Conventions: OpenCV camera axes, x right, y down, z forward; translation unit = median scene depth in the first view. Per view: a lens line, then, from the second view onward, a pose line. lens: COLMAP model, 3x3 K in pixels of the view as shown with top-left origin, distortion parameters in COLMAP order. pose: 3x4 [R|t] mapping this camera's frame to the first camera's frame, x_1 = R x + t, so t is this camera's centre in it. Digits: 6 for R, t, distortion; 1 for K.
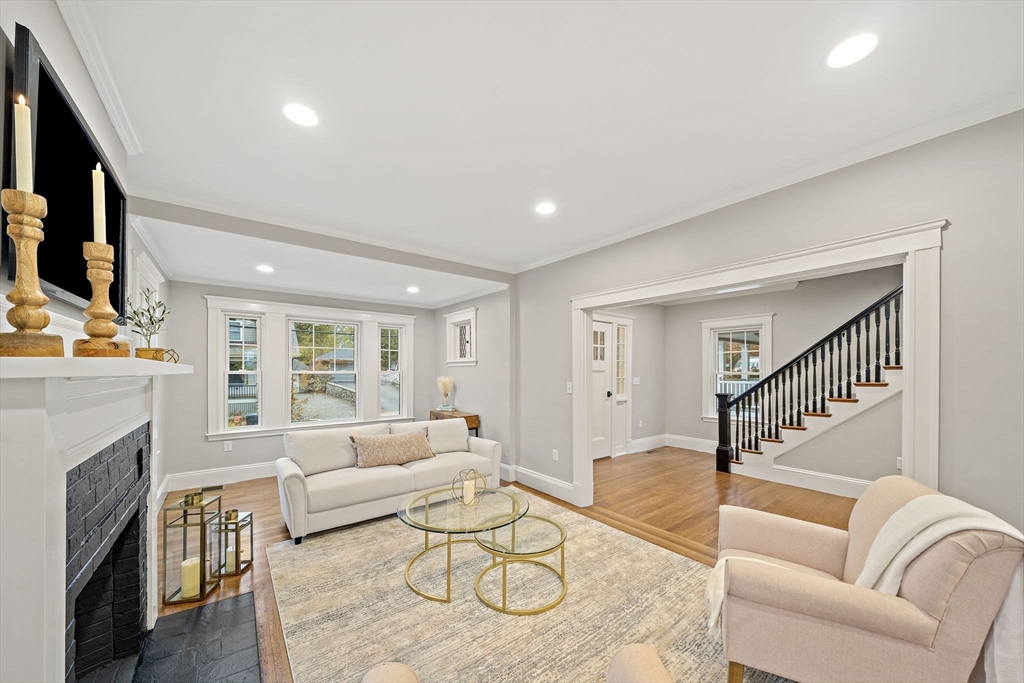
lens RADIAL K [[373.2, 0, 513.2], [0, 373.2, 370.9], [0, 0, 1]] dist [0.000562, 0.000084]
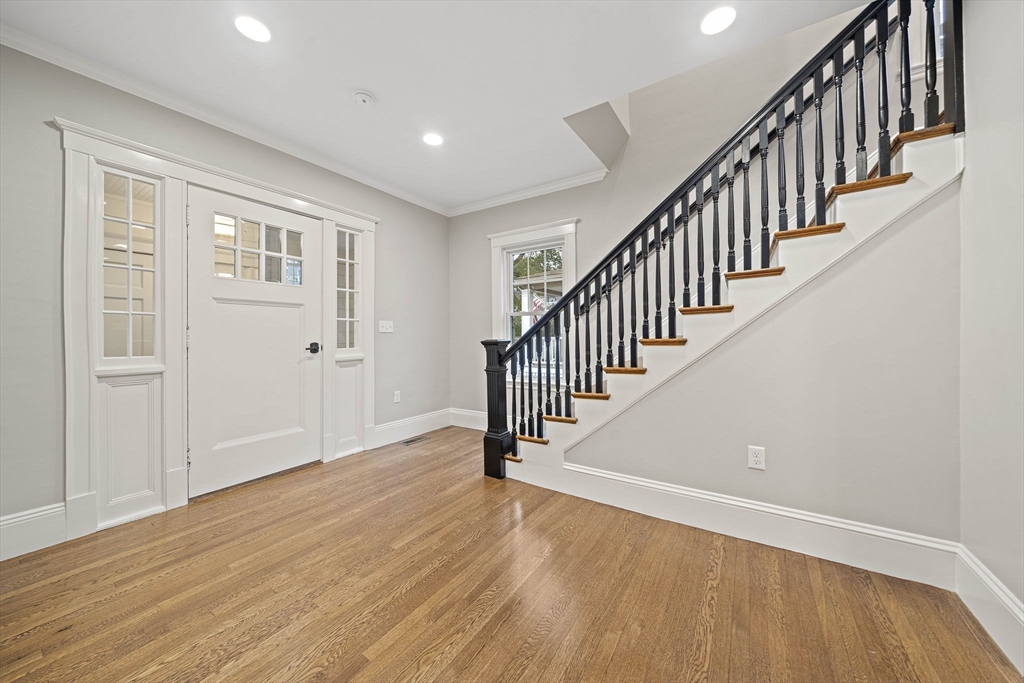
lens RADIAL K [[360.0, 0, 512.0], [0, 360.0, 341.5], [0, 0, 1]] dist [-0.000394, -0.000041]
pose [[0.946906, -0.013523, 0.321226, 0.418645], [0.009770, 0.999864, 0.013292, 0.056408], [-0.321362, -0.009448, 0.946909, 0.474933]]
